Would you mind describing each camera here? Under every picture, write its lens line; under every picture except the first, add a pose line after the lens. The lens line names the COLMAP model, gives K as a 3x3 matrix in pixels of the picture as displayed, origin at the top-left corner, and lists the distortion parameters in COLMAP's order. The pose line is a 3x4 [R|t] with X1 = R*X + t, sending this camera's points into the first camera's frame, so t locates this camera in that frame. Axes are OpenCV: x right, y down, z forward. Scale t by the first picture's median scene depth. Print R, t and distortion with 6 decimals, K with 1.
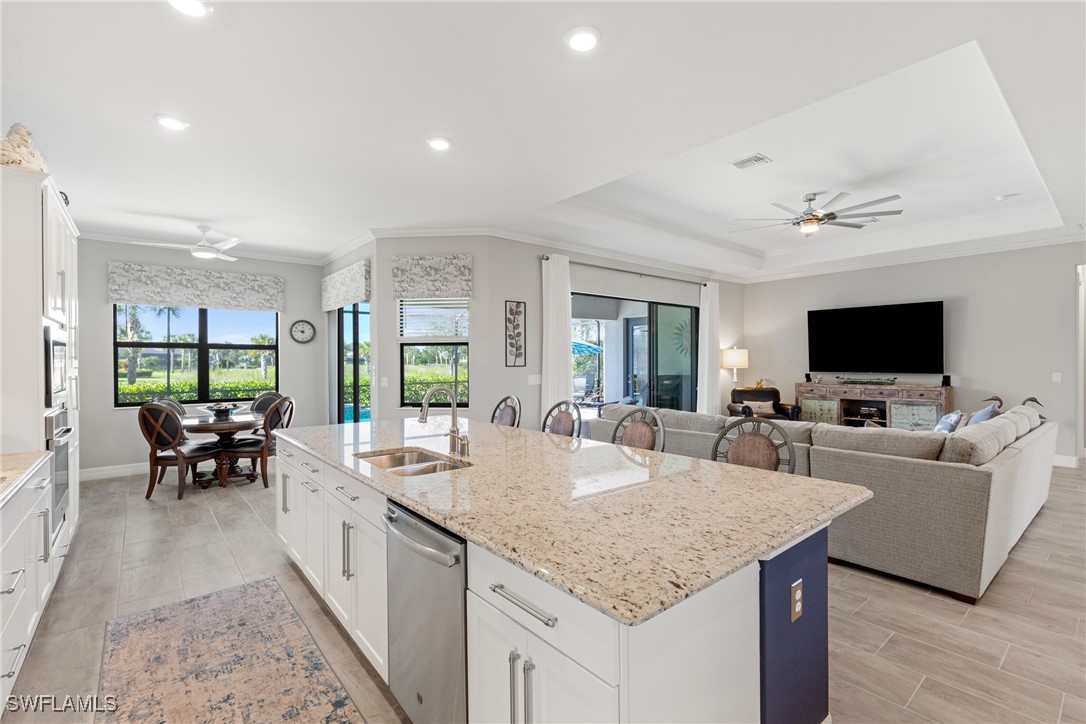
lens RADIAL K [[490.9, 0, 557.7], [0, 490.9, 357.4], [0, 0, 1]] dist [0.004001, 0.001103]
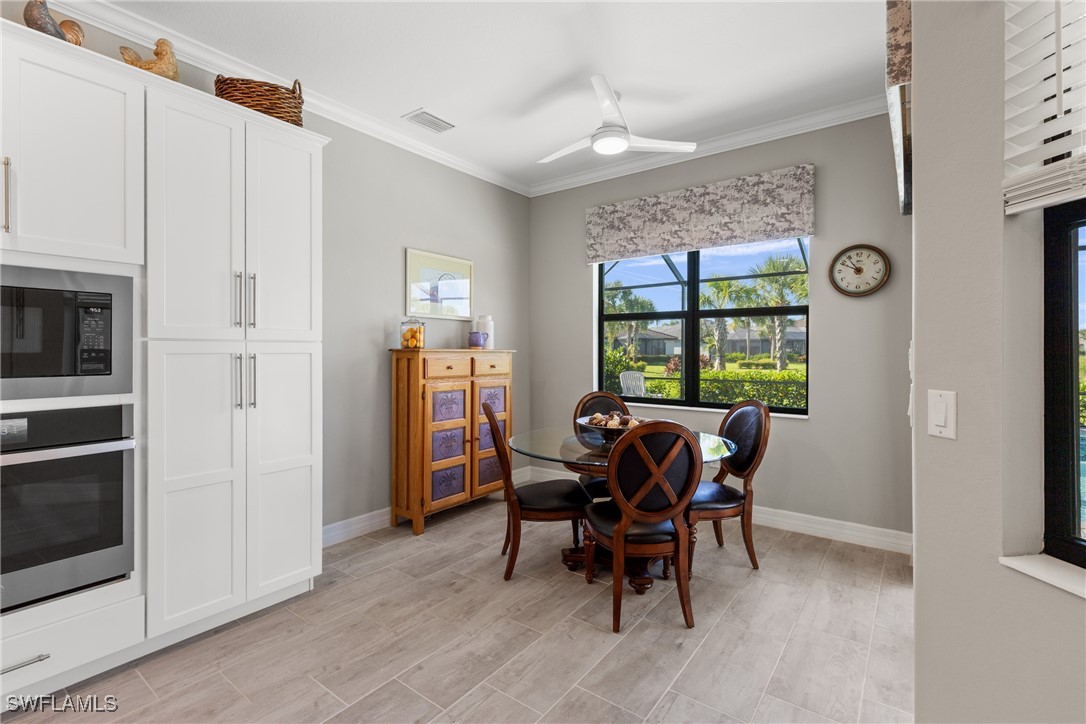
lens RADIAL K [[494.1, 0, 541.3], [0, 494.1, 351.7], [0, 0, 1]] dist [0.000268, 0.000087]
pose [[0.221157, 0.005799, -0.975221, -0.171567], [0.005928, 0.999956, 0.007290, 0.020930], [0.975220, -0.007394, 0.221113, 0.747658]]
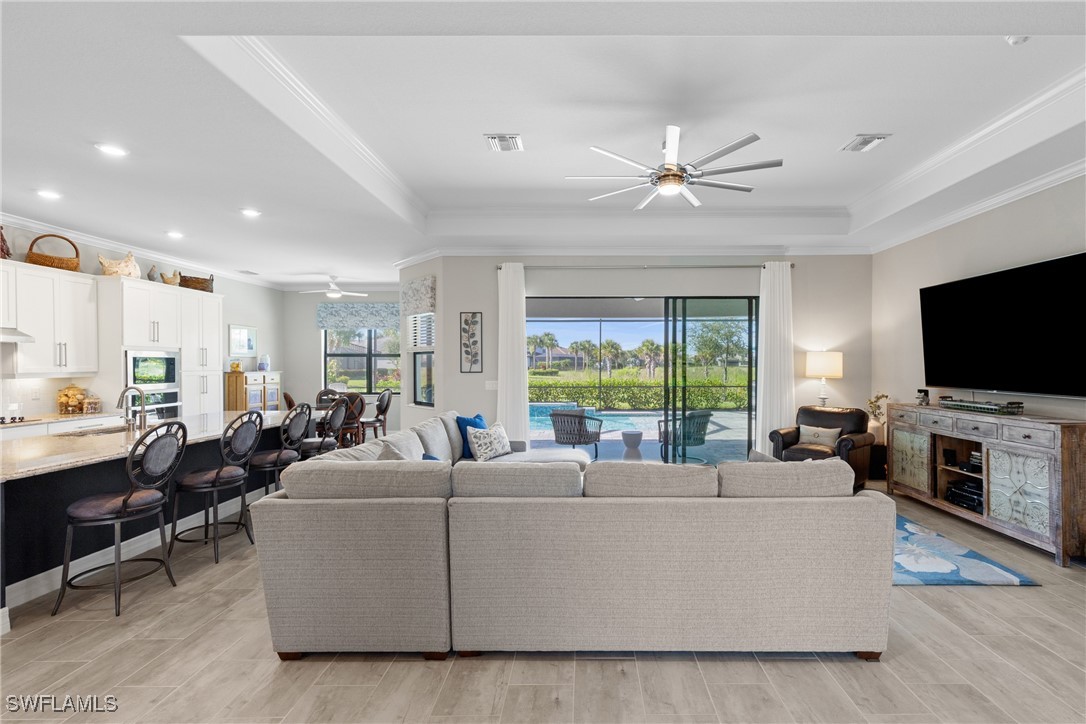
lens RADIAL K [[508.5, 0, 576.1], [0, 508.5, 364.6], [0, 0, 1]] dist [0.002664, 0.000142]
pose [[0.752870, 0.003716, -0.658159, 0.802368], [0.003577, 0.999946, 0.009737, -0.008590], [0.658160, -0.009685, 0.752816, 0.298647]]
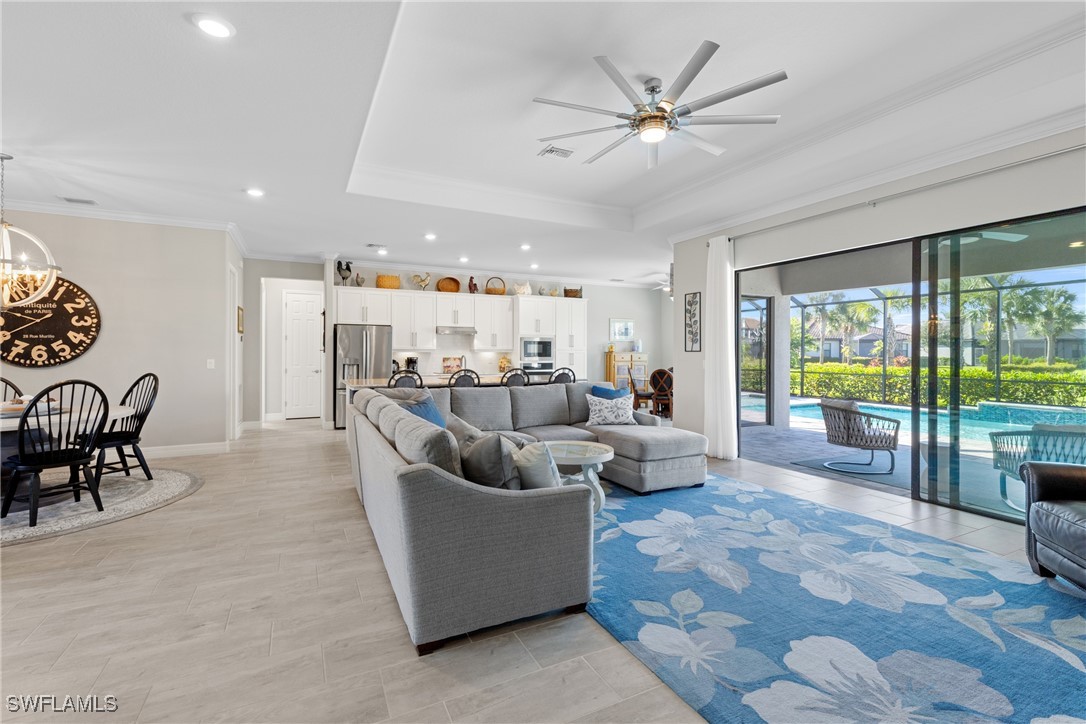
lens RADIAL K [[472.5, 0, 536.3], [0, 472.5, 349.5], [0, 0, 1]] dist [0.000268, -0.000066]
pose [[-0.245465, -0.000474, -0.969405, 1.012497], [0.004461, 0.999989, -0.001618, 0.013709], [0.969395, -0.004722, -0.245461, 0.891817]]
